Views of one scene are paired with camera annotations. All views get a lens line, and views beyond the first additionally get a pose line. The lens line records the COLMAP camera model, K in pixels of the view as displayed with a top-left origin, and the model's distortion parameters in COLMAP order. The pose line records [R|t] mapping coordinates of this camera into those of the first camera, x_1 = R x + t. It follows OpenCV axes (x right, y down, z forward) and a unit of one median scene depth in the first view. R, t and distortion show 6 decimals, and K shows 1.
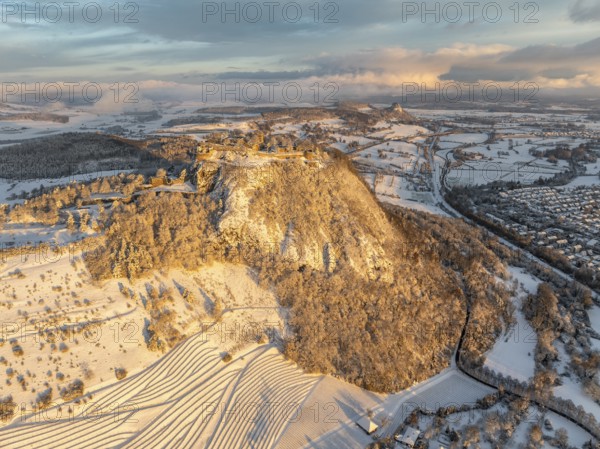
lens RADIAL K [[429.3, 0, 300.0], [0, 429.3, 224.5], [0, 0, 1]] dist [-0.081805, 0.052612]
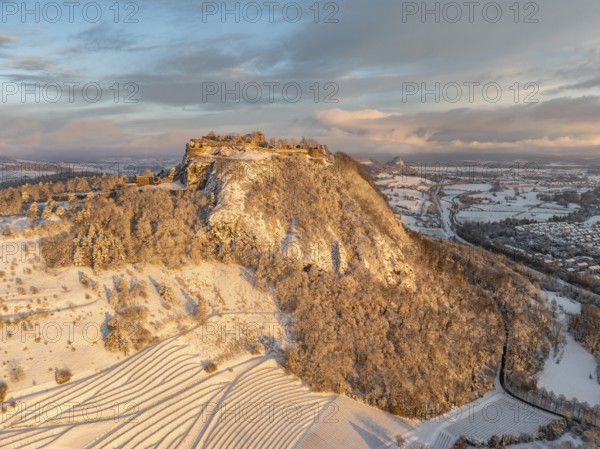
lens RADIAL K [[429.3, 0, 300.0], [0, 429.3, 224.5], [0, 0, 1]] dist [-0.081805, 0.052612]
pose [[0.999992, 0.001737, -0.003606, -0.006566], [-0.002246, 0.989239, -0.146292, 0.143618], [0.003313, 0.146299, 0.989235, 0.173426]]
